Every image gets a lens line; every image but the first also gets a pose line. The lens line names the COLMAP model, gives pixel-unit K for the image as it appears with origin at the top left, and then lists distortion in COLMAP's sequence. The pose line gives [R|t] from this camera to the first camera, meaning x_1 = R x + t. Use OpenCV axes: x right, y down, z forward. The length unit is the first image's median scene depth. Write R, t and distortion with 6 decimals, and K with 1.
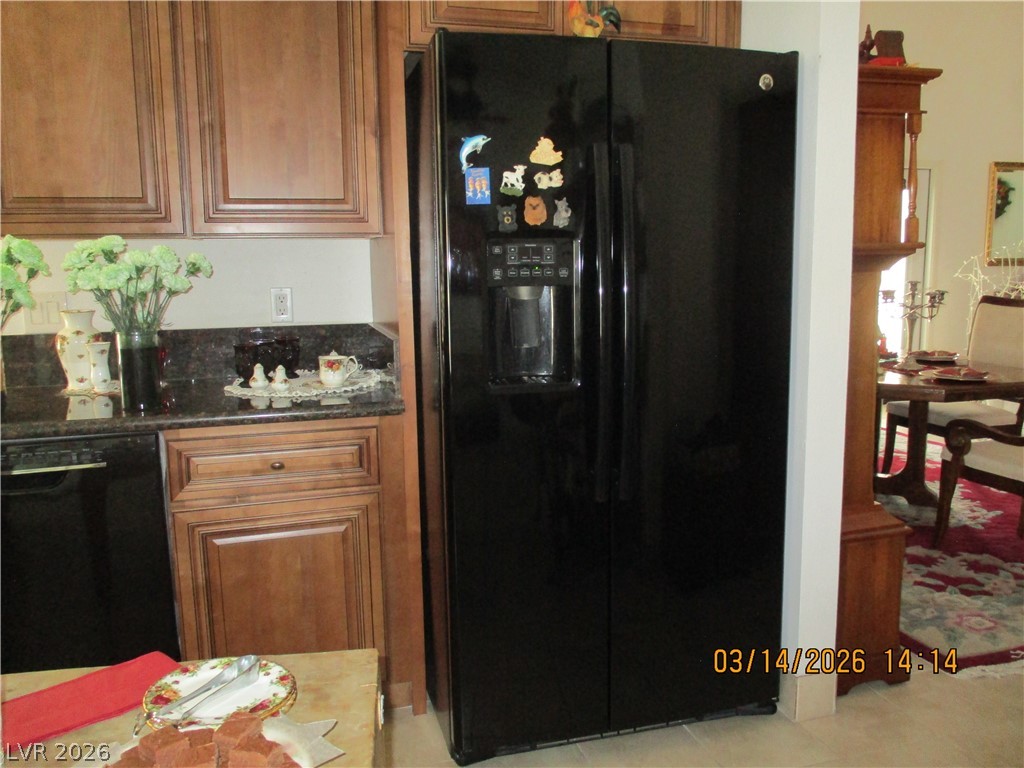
lens RADIAL K [[853.0, 0, 512.3], [0, 853.0, 383.9], [0, 0, 1]] dist [-0.034006, -0.017922]
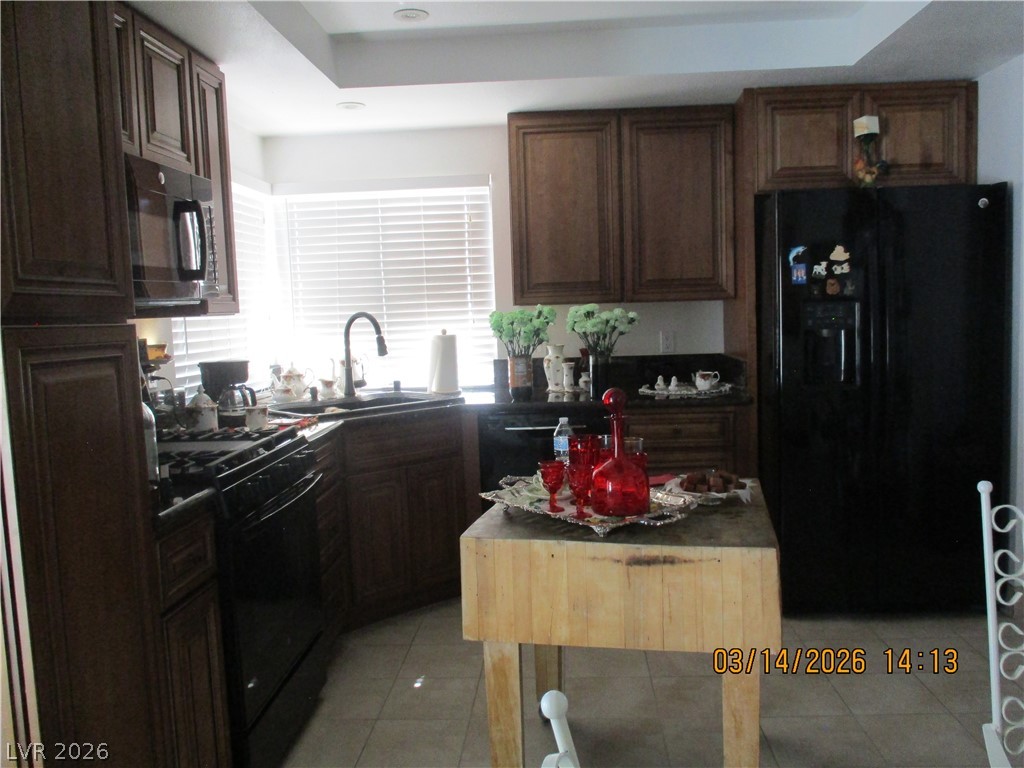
lens RADIAL K [[853.0, 0, 513.4], [0, 853.0, 386.1], [0, 0, 1]] dist [-0.034006, -0.017922]
pose [[0.943292, 0.013736, -0.331681, -0.011256], [-0.030804, 0.998455, -0.046257, 0.100427], [0.330533, 0.053851, 0.942257, -0.831421]]
